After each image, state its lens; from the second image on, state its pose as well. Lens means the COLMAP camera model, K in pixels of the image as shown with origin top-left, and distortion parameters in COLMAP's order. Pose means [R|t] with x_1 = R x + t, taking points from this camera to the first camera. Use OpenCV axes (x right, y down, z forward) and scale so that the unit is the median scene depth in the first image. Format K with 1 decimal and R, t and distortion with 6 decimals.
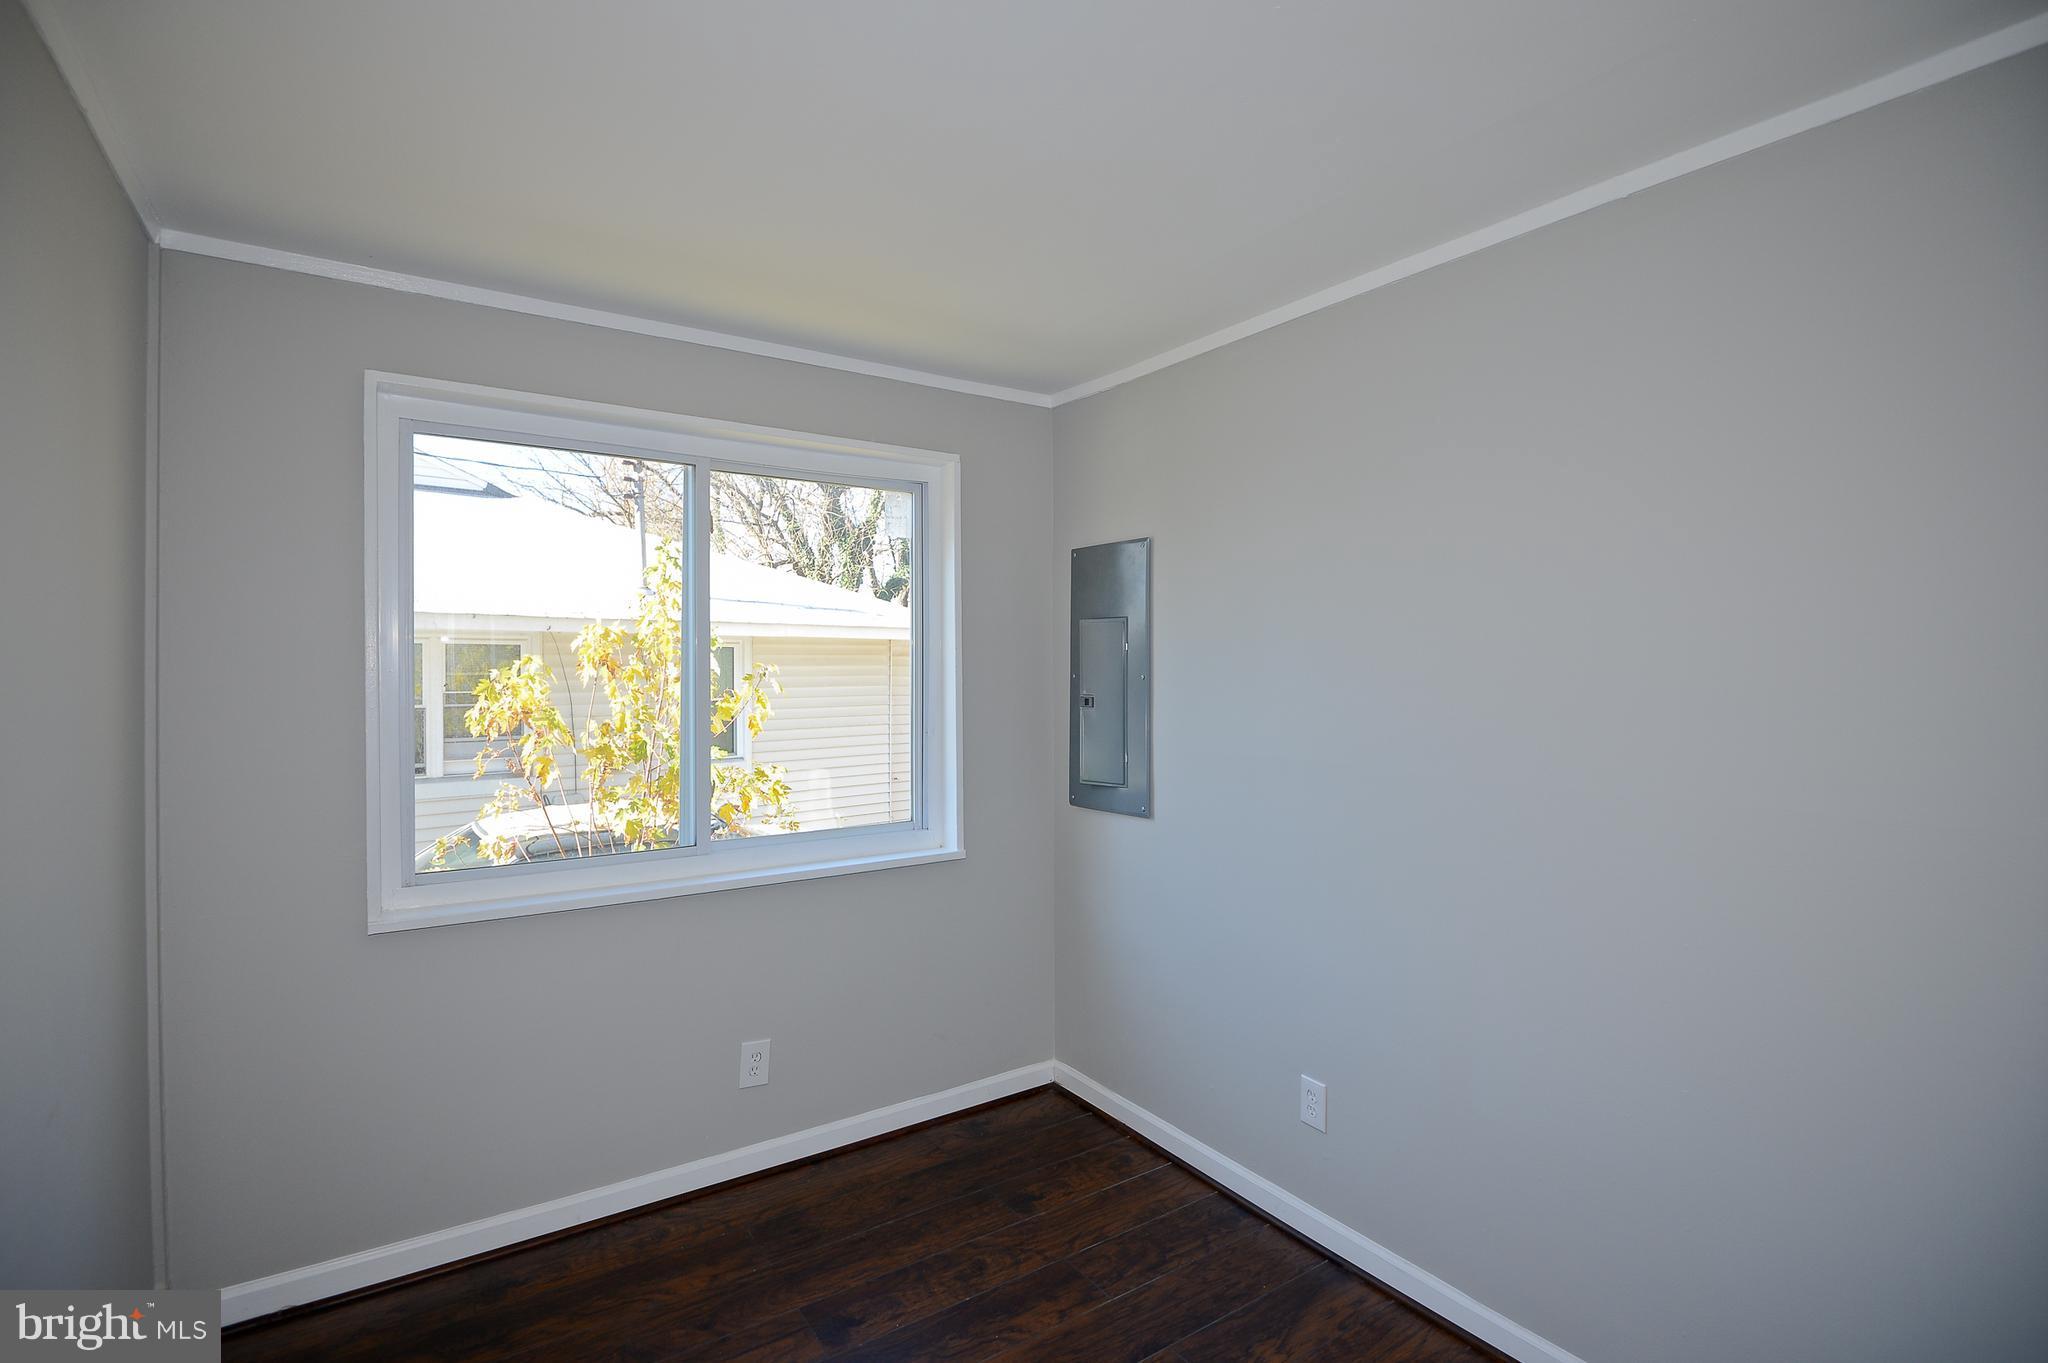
lens RADIAL K [[948.2, 0, 1019.2], [0, 948.2, 671.7], [0, 0, 1]] dist [-0.001021, -0.011722]
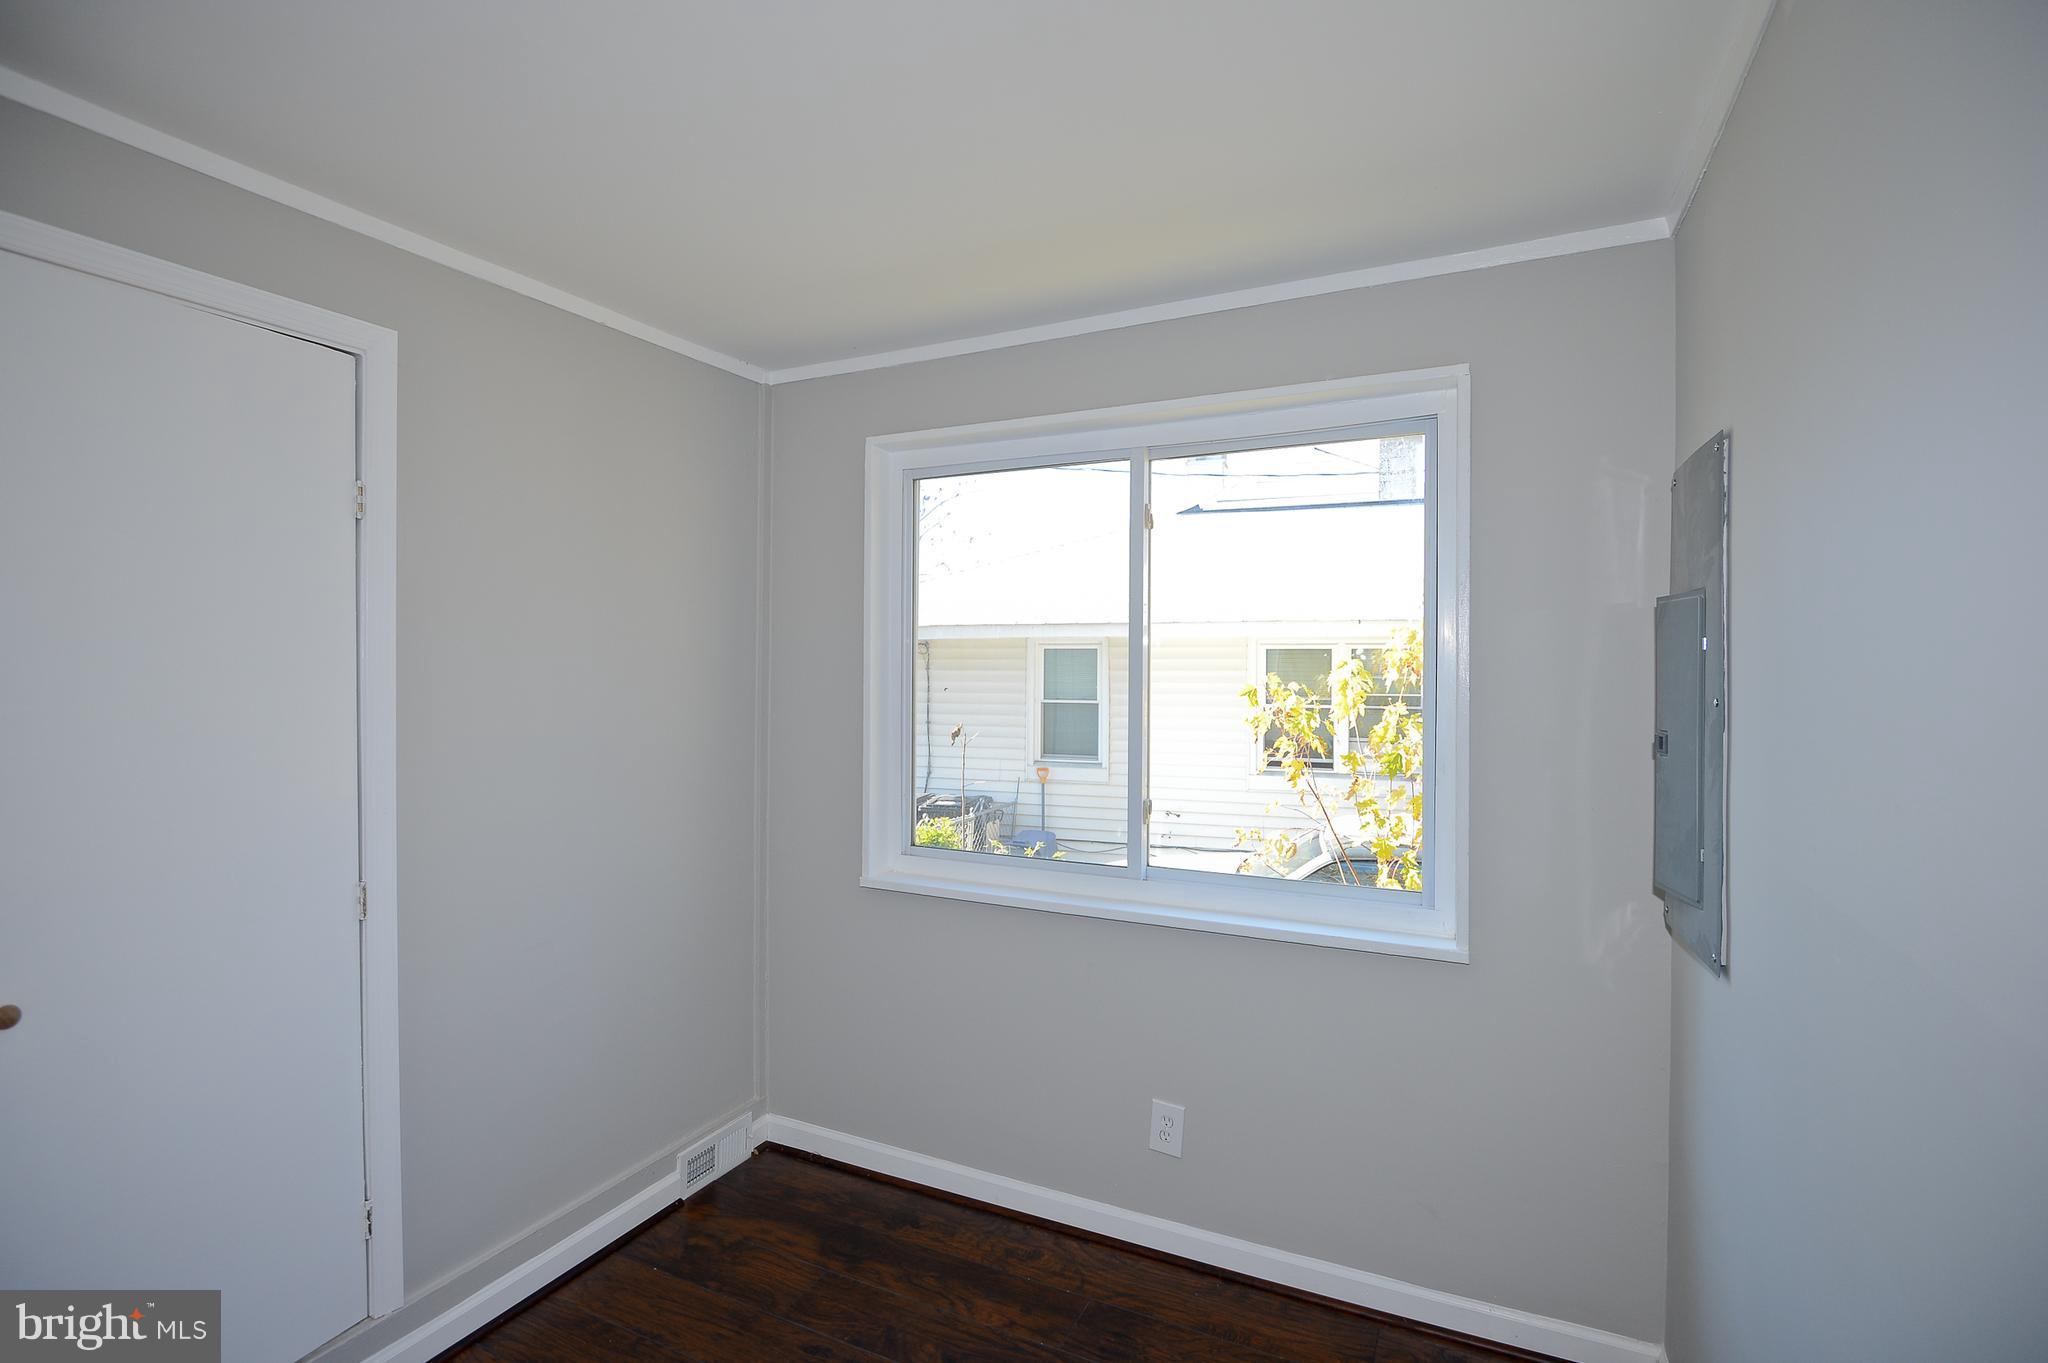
lens RADIAL K [[948.2, 0, 1019.2], [0, 948.2, 671.7], [0, 0, 1]] dist [-0.001021, -0.011722]
pose [[0.501930, 0.005043, -0.864894, 0.463941], [-0.006790, 0.999975, 0.001890, -0.010201], [0.864882, 0.004924, 0.501951, 0.499968]]
